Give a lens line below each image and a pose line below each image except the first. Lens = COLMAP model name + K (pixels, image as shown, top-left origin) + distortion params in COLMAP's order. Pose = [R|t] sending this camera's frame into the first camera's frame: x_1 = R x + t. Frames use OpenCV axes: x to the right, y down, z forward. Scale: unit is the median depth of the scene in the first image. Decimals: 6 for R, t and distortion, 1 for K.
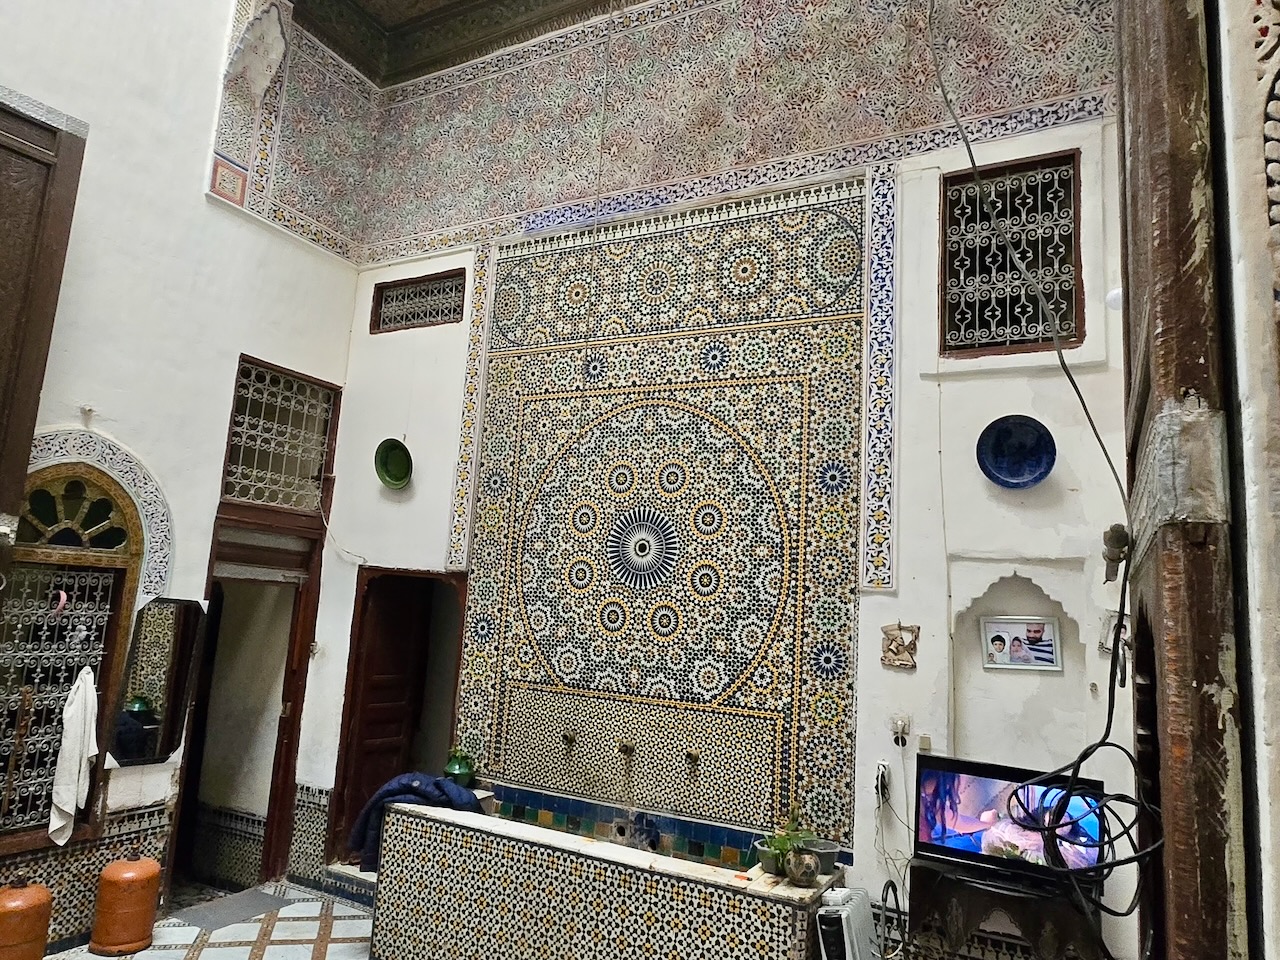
lens RADIAL K [[845.1, 0, 641.9], [0, 845.1, 468.7], [0, 0, 1]] dist [0.000375, -0.005368]
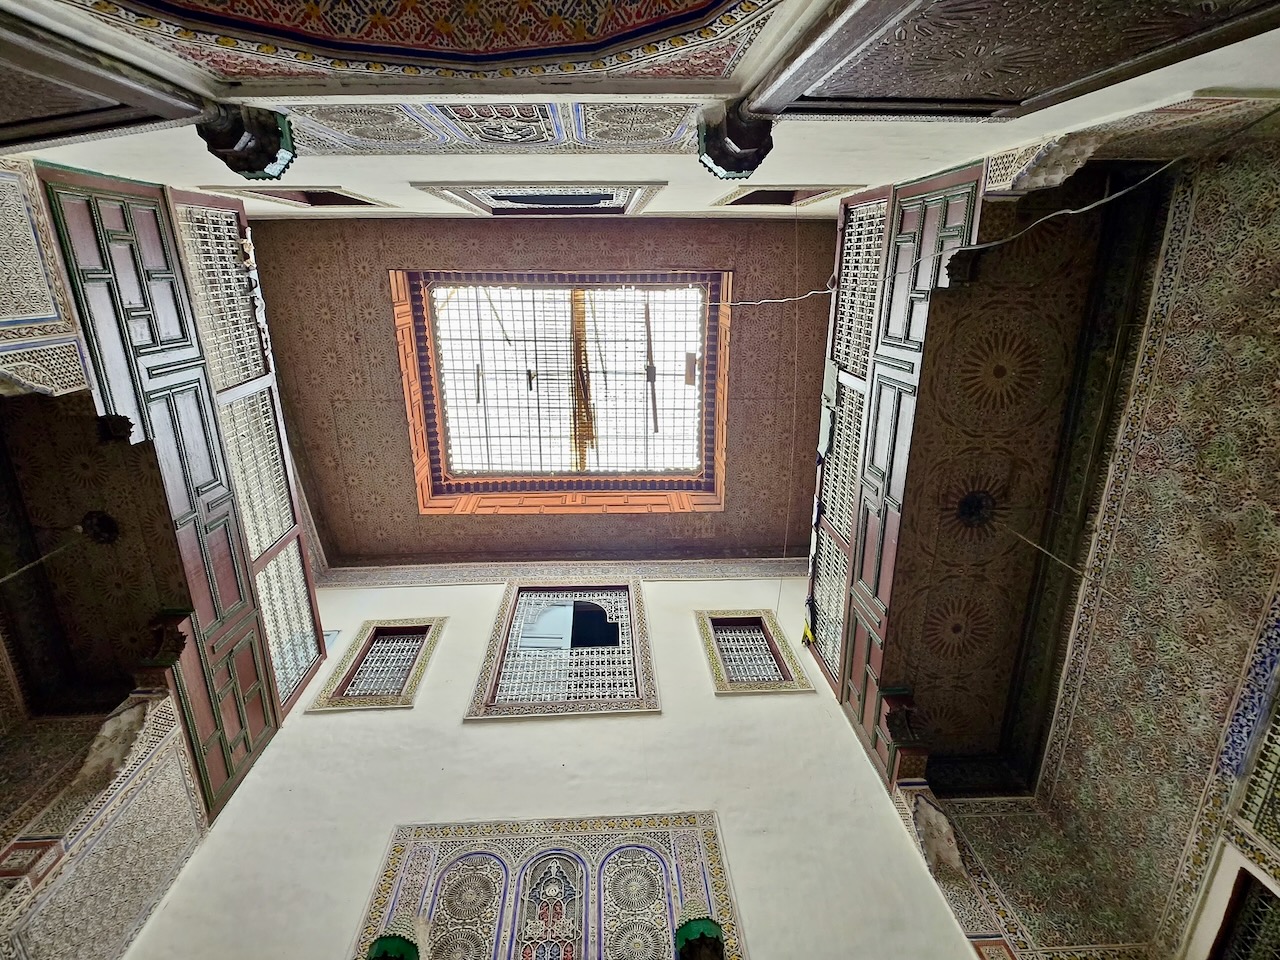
lens RADIAL K [[648.1, 0, 633.6], [0, 648.1, 482.0], [0, 0, 1]] dist [0.006646, -0.006126]
pose [[0.465024, -0.863381, -0.195773, -0.040564], [0.220527, 0.327136, -0.918885, 0.119984], [0.857392, 0.384131, 0.342524, 0.133927]]
